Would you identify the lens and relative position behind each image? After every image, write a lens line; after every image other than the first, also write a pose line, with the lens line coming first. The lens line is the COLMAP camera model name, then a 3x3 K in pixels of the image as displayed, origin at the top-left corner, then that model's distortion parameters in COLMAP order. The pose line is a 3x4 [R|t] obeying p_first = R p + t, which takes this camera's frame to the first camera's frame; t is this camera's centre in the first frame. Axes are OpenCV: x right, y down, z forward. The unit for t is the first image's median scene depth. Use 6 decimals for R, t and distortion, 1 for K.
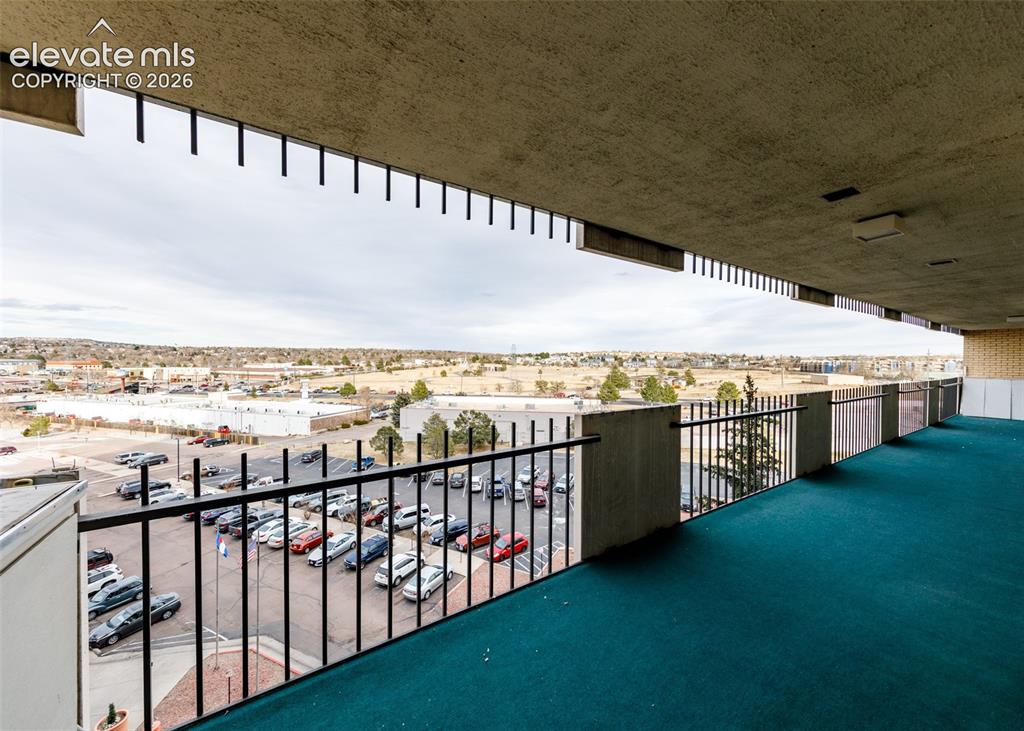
lens RADIAL K [[382.7, 0, 512.0], [0, 382.7, 365.5], [0, 0, 1]] dist [0.017680, -0.000025]
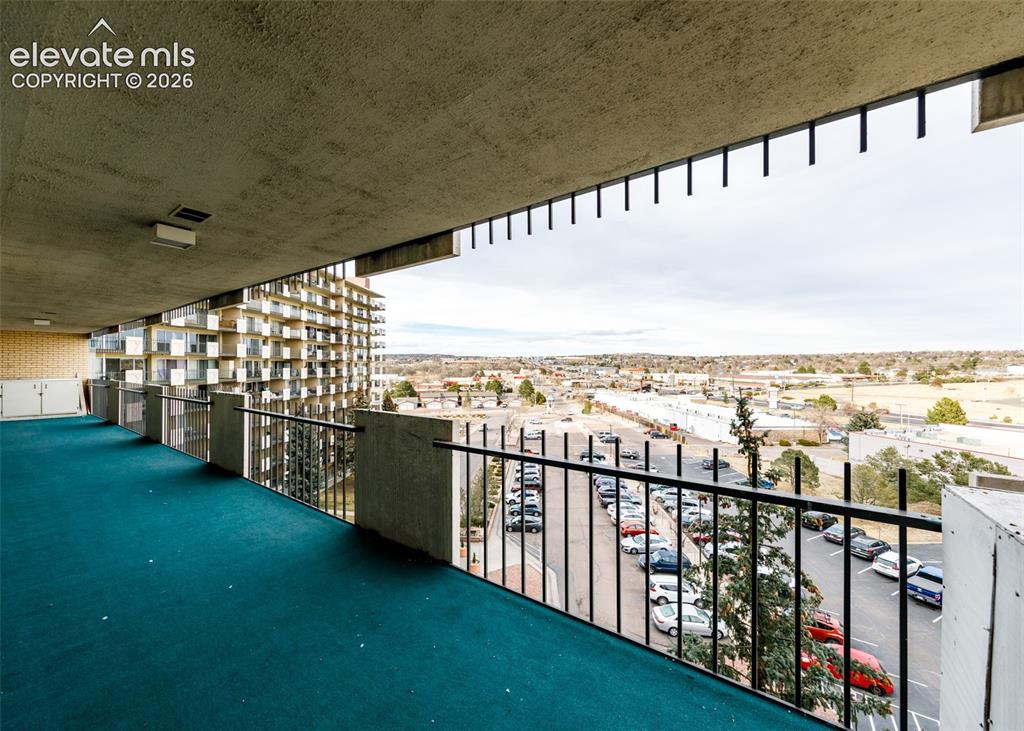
lens RADIAL K [[392.1, 0, 509.1], [0, 392.1, 375.5], [0, 0, 1]] dist [-0.020138, 0.000148]
pose [[0.321739, 0.017770, -0.946662, 0.128690], [-0.012255, 0.999818, 0.014602, -0.000556], [0.946749, 0.006903, 0.321899, 0.086103]]
